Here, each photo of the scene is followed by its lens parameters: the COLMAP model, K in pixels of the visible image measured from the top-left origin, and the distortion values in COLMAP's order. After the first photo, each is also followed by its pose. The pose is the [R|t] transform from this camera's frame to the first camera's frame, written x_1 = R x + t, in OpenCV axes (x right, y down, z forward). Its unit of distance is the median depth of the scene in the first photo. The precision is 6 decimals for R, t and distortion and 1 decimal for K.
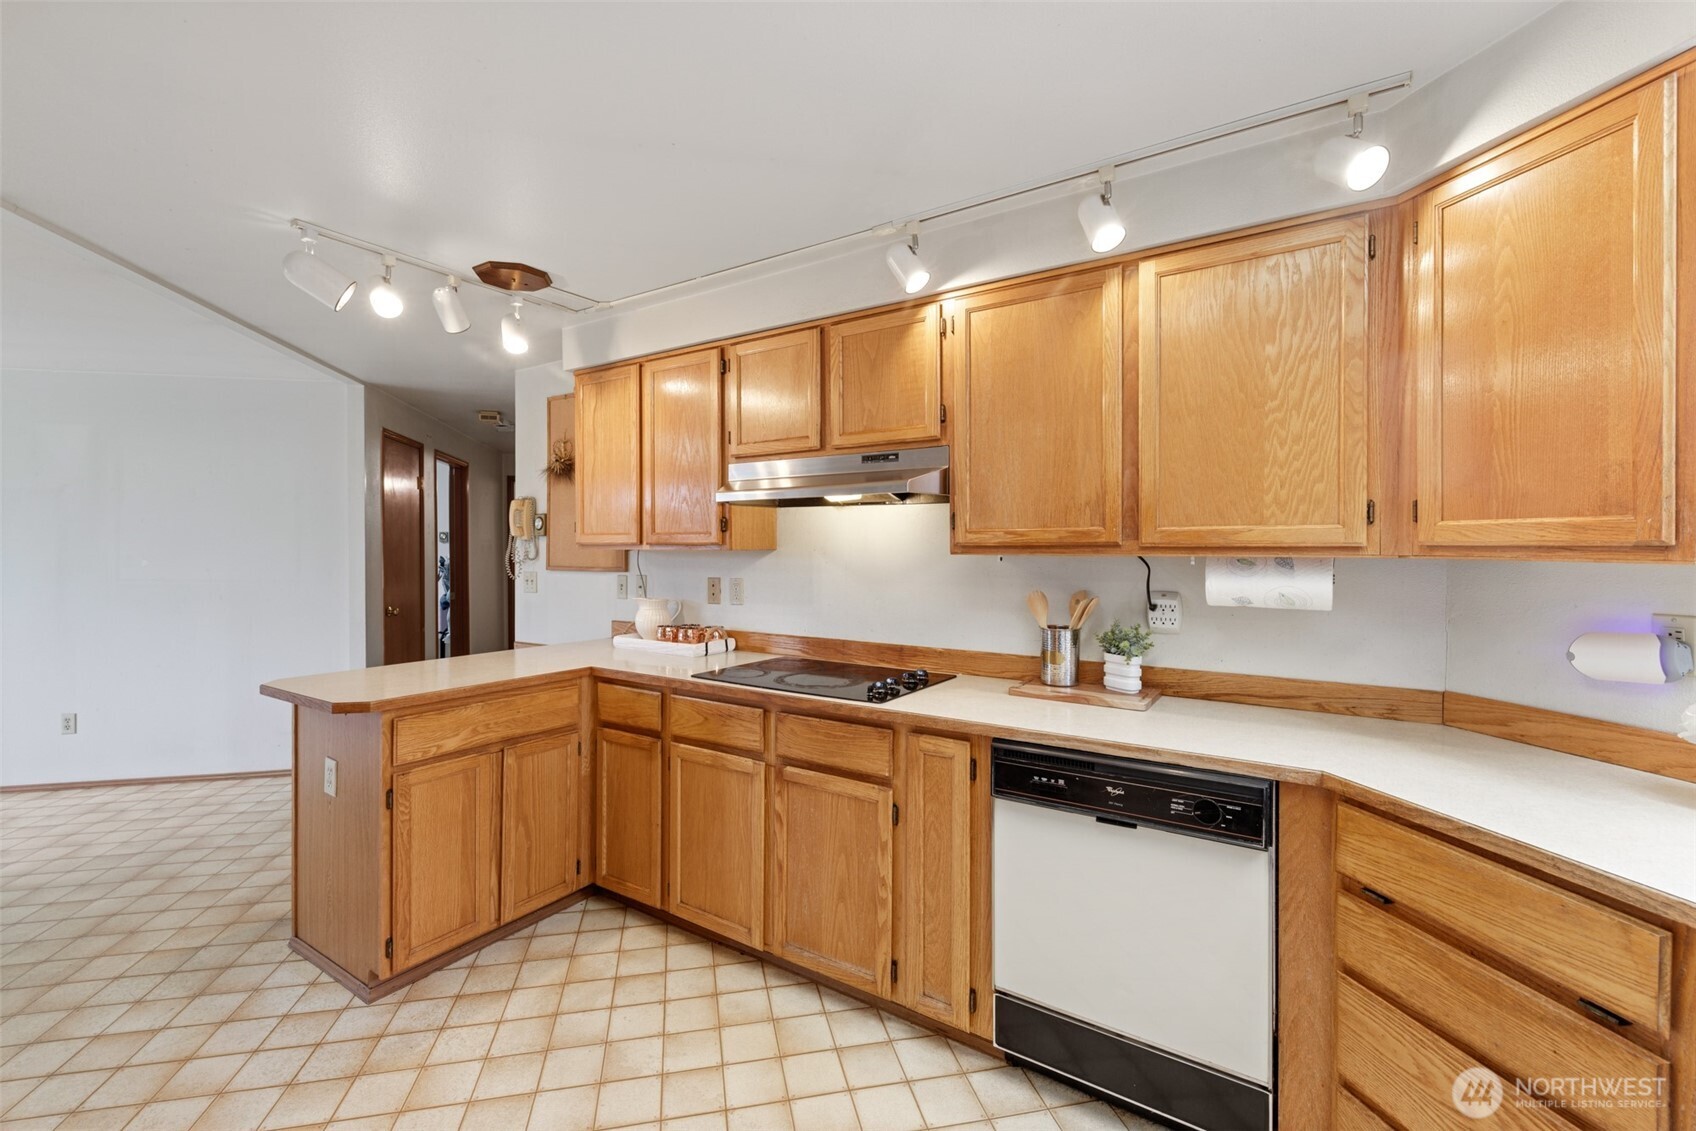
lens RADIAL K [[718.2, 0, 835.5], [0, 718.2, 554.7], [0, 0, 1]] dist [0.000499, 0.000451]
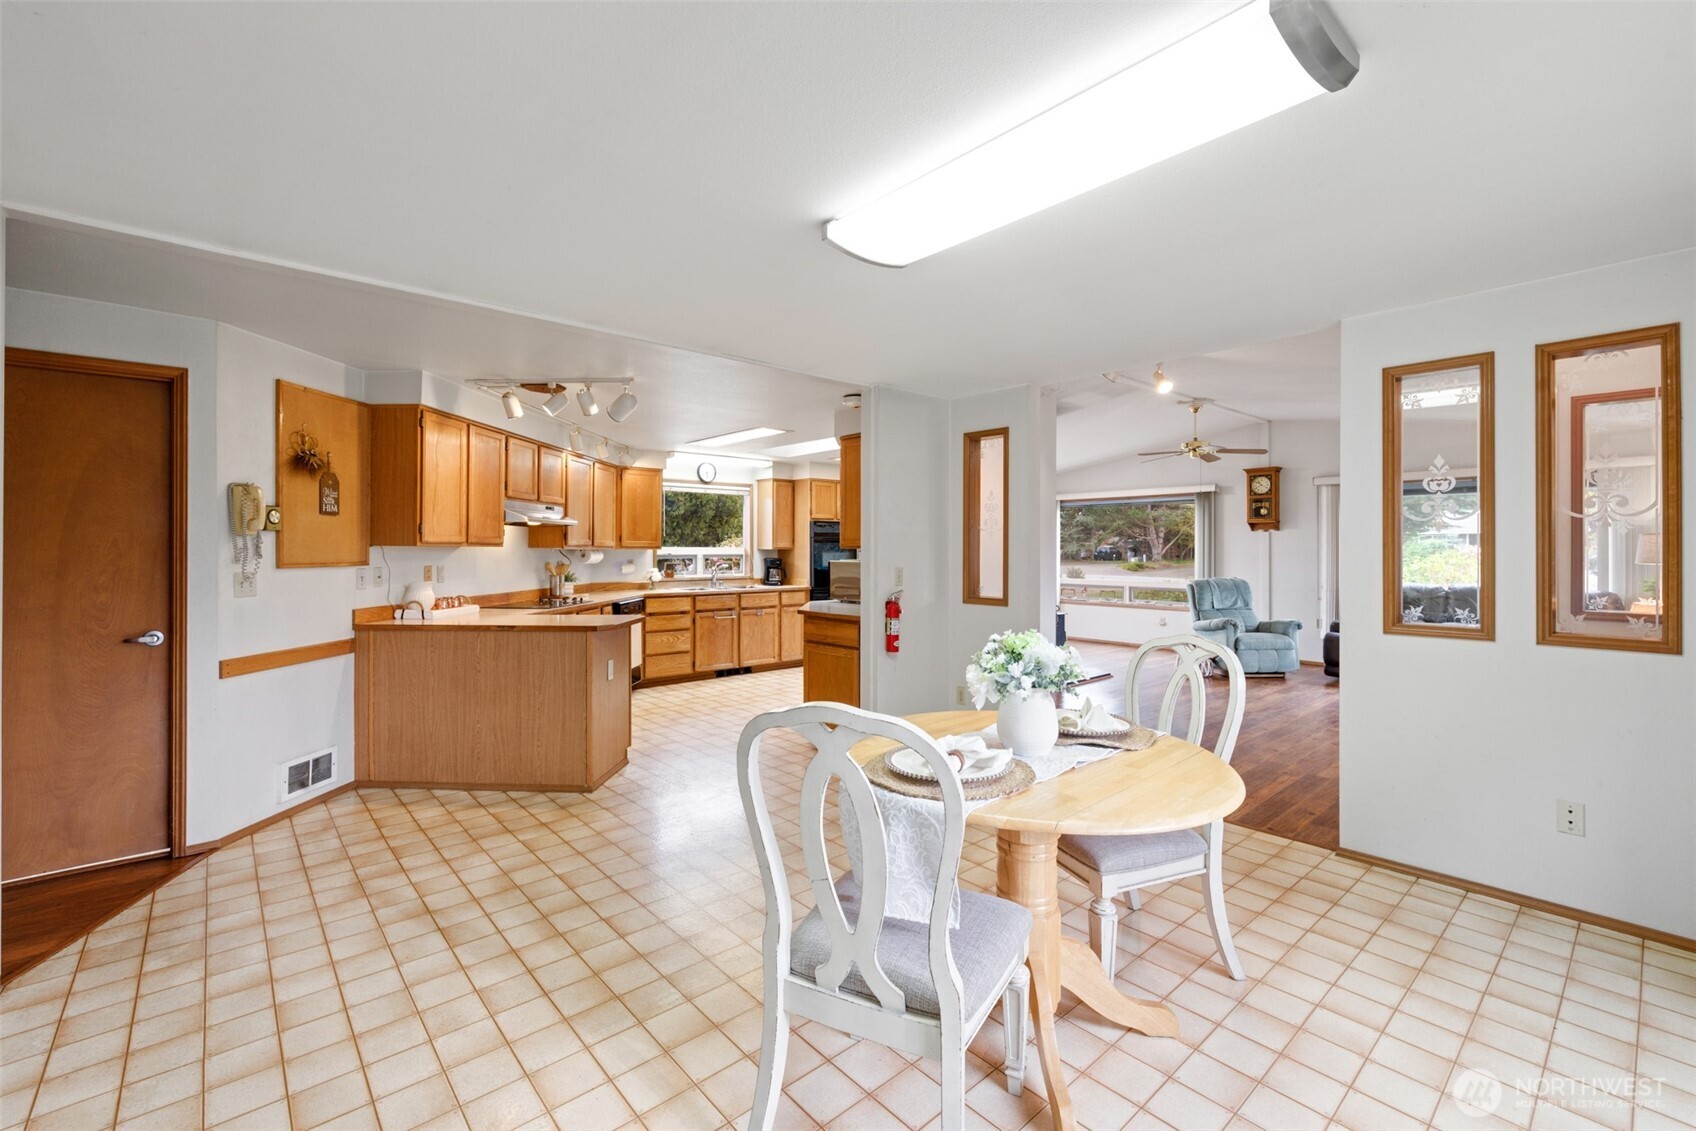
lens RADIAL K [[719.0, 0, 837.0], [0, 719.0, 555.0], [0, 0, 1]] dist [0.002105, 0.000312]
pose [[-0.487871, -0.006013, 0.872895, -2.635691], [0.008728, 0.999893, 0.011766, 0.000138], [-0.872872, 0.013359, -0.487766, 1.412018]]
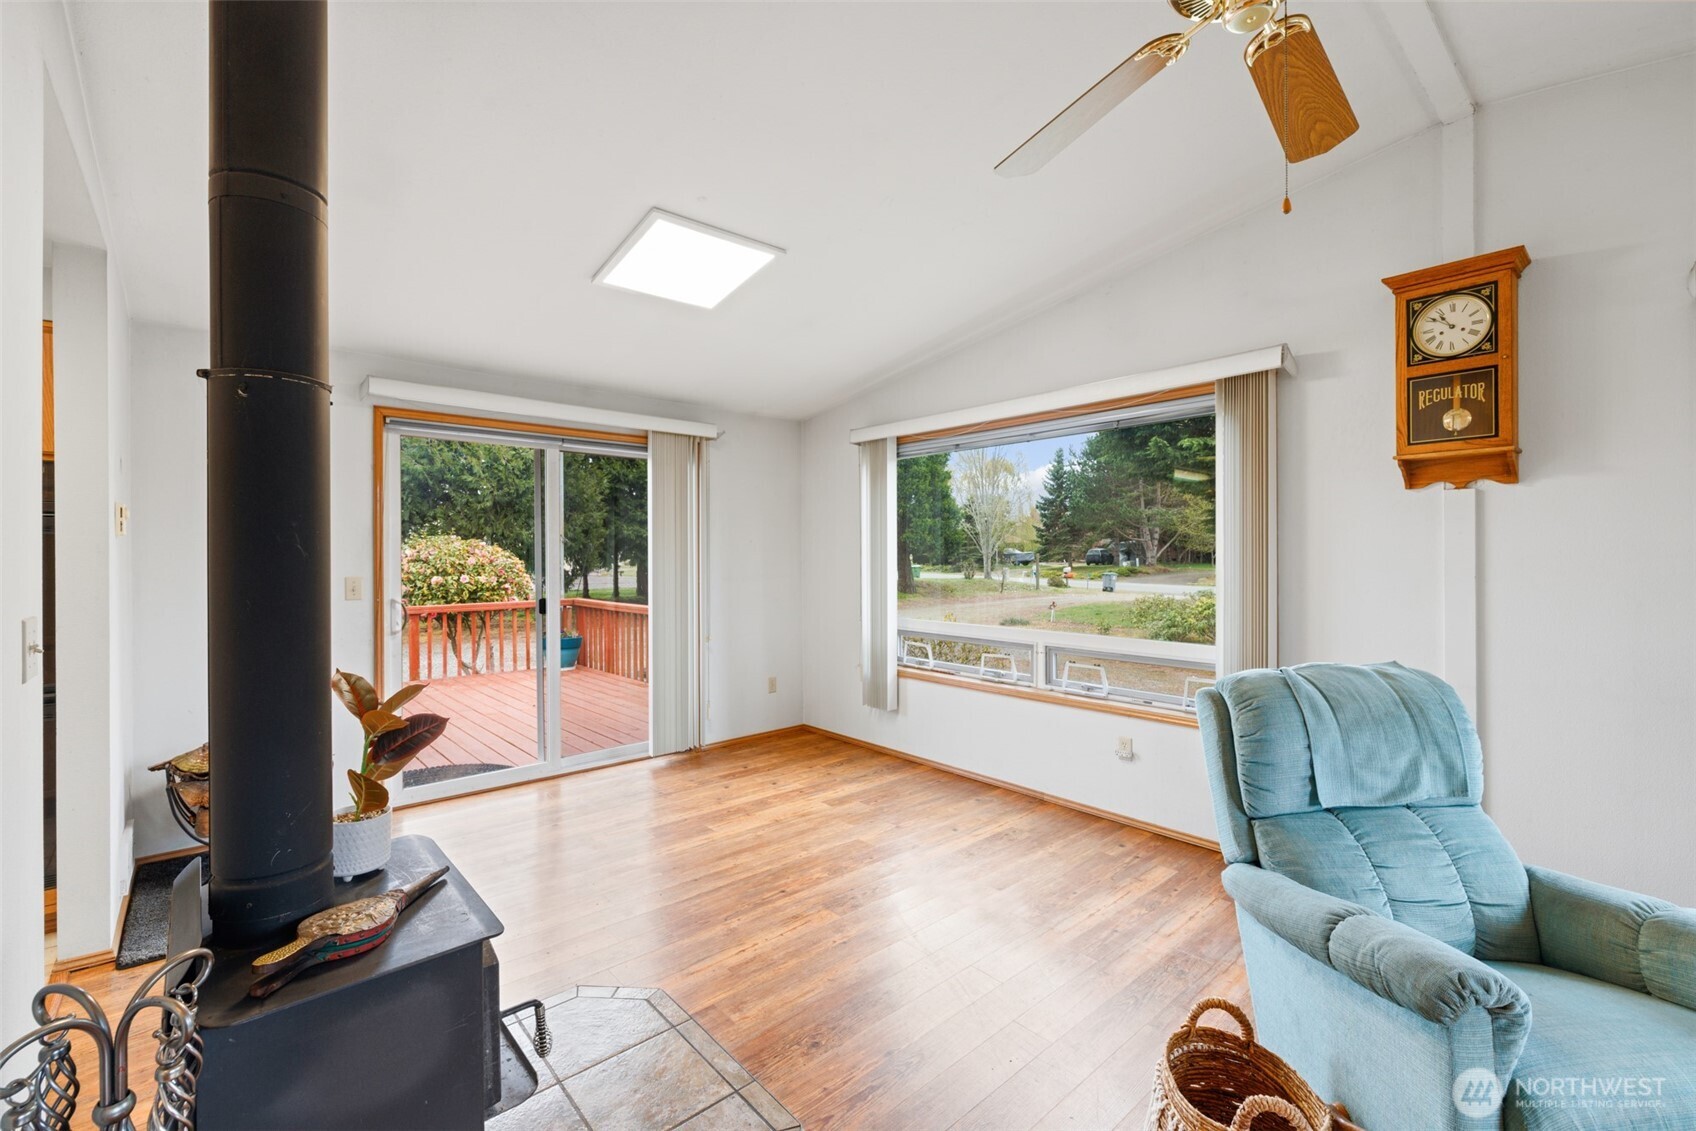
lens RADIAL K [[718.2, 0, 835.5], [0, 718.2, 554.7], [0, 0, 1]] dist [0.000499, 0.000451]
pose [[-0.488606, 0.001899, 0.872503, -0.880356], [0.013312, 0.999897, 0.005278, 0.025548], [-0.872403, 0.014194, -0.488581, -1.080211]]
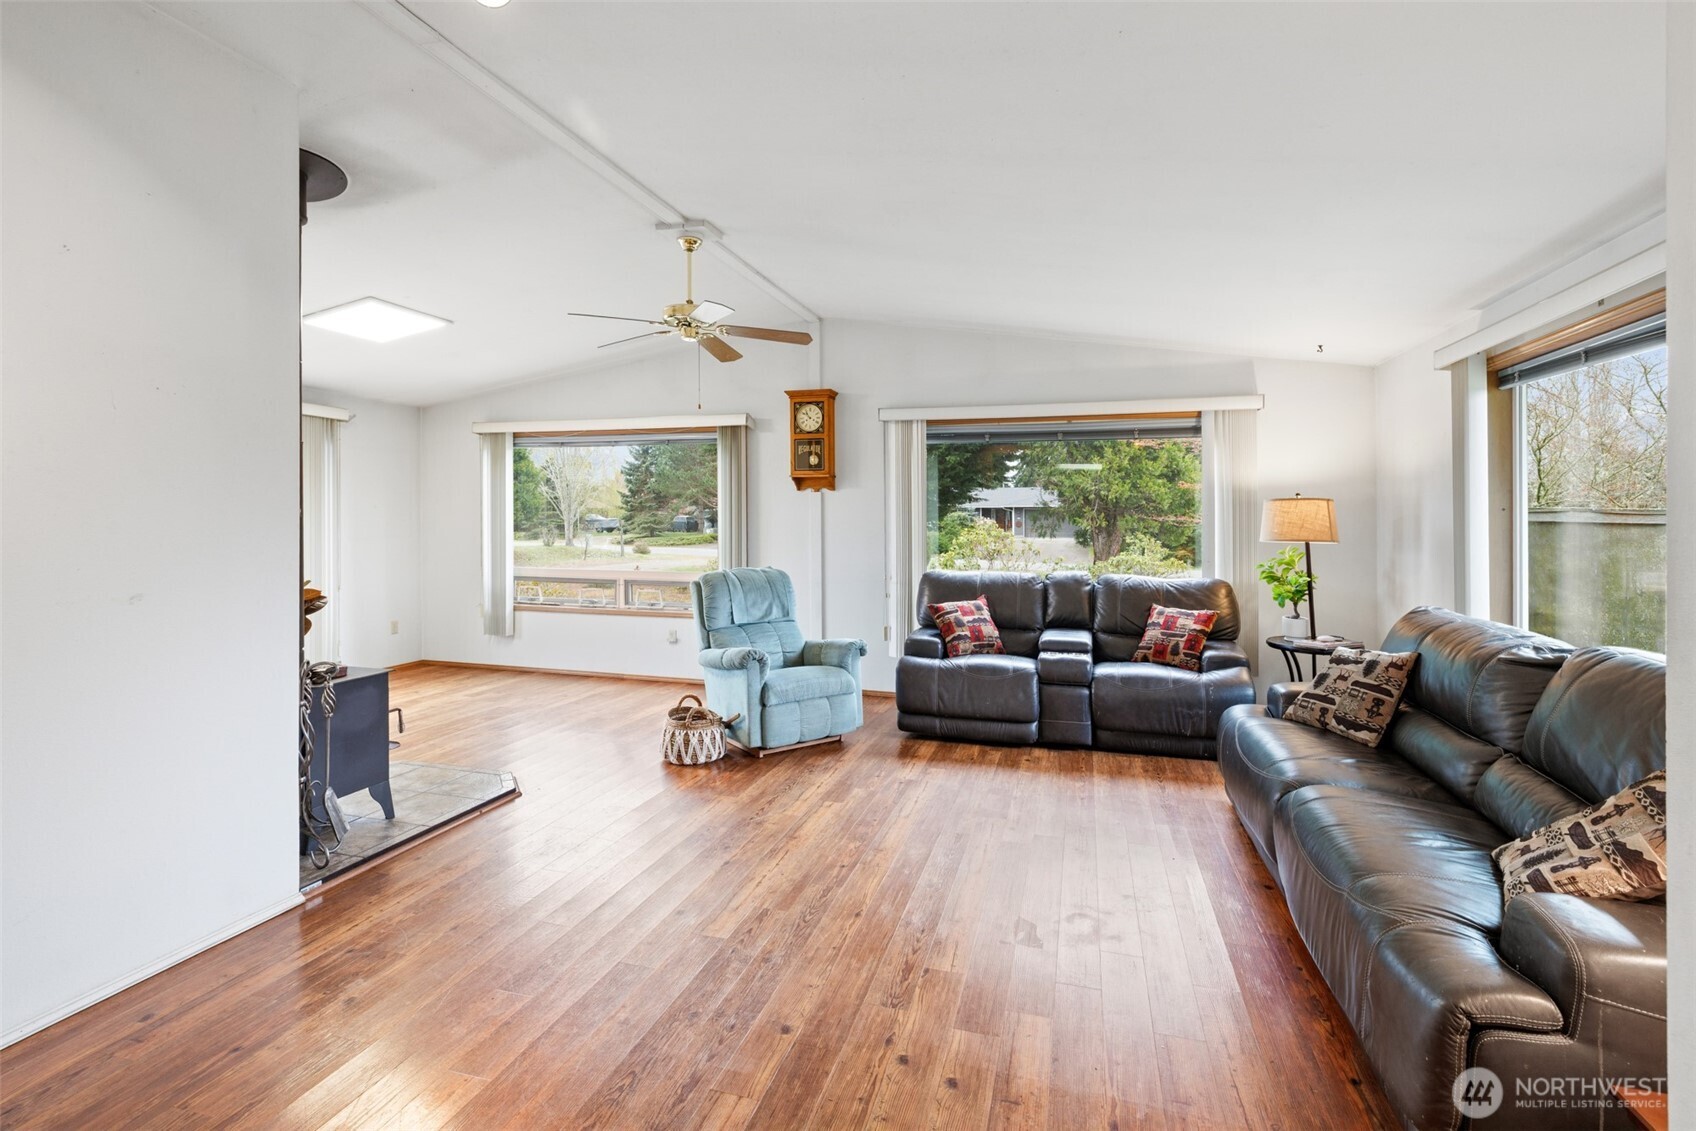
lens RADIAL K [[764.6, 0, 864.6], [0, 764.6, 530.6], [0, 0, 1]] dist [0.003764, 0.000249]
pose [[-0.886991, -0.009538, 0.461688, -1.740480], [0.000434, 0.999769, 0.021487, 0.017614], [-0.461787, 0.019259, -0.886782, -0.236931]]
